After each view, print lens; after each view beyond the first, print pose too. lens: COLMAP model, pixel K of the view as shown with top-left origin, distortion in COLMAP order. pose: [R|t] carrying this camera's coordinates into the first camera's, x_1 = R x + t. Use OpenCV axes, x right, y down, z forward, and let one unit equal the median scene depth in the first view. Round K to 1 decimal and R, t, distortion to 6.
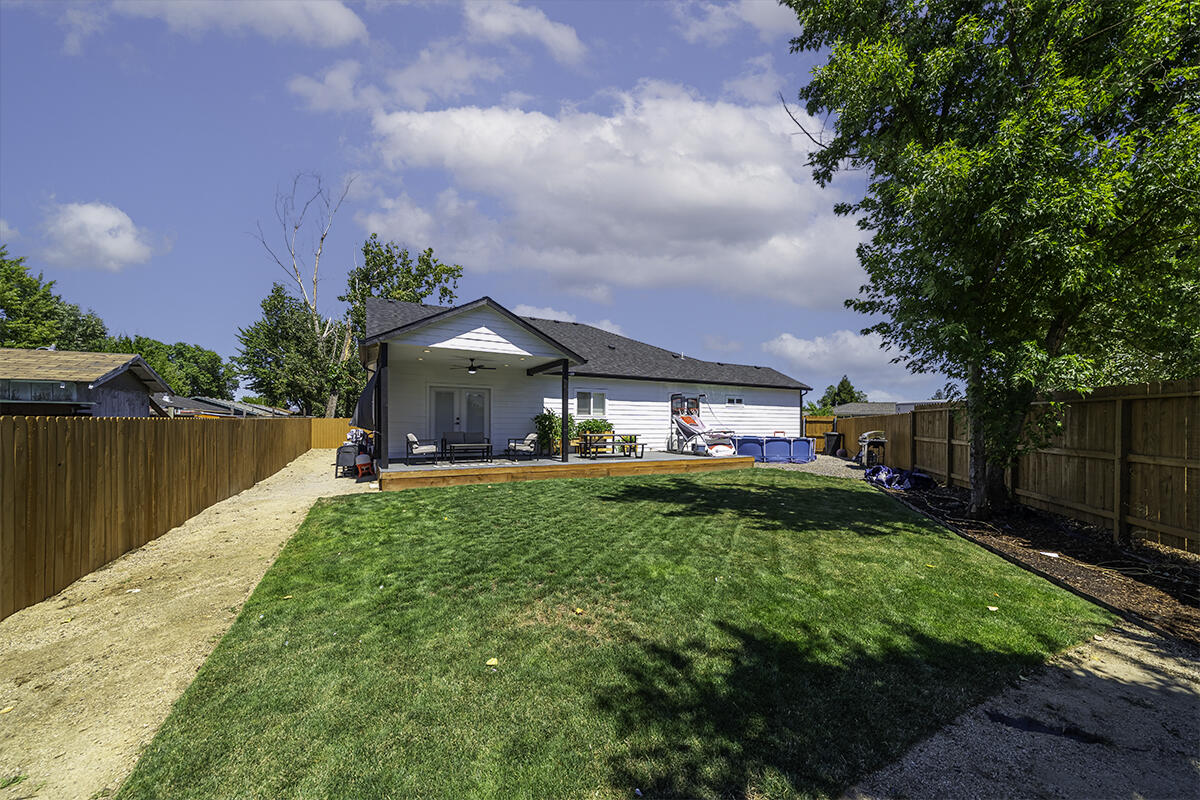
lens RADIAL K [[413.1, 0, 605.1], [0, 413.1, 404.9], [0, 0, 1]] dist [-0.006151, 0.000931]
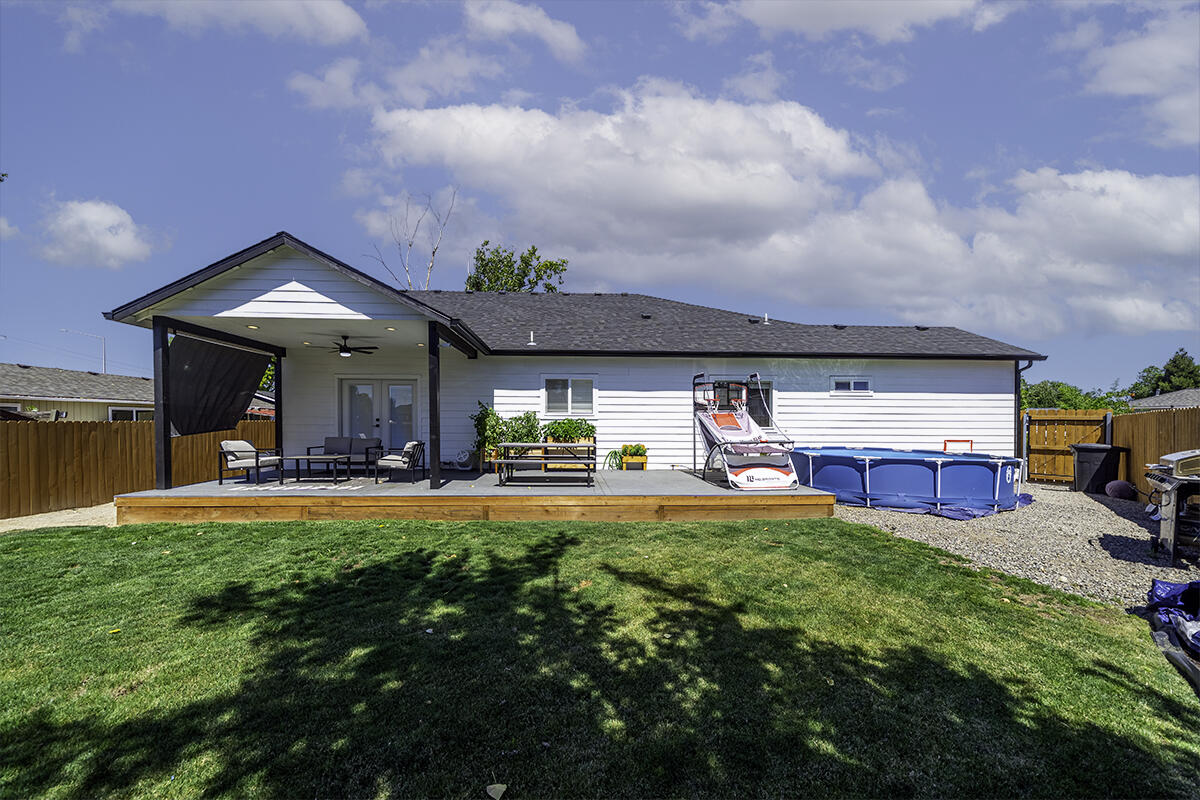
lens RADIAL K [[413.1, 0, 595.4], [0, 413.1, 409.8], [0, 0, 1]] dist [-0.006151, 0.000931]
pose [[0.904969, -0.016871, -0.425143, 0.283833], [0.020813, 0.999773, 0.004629, 0.016697], [0.424968, -0.013037, 0.905114, 0.403288]]
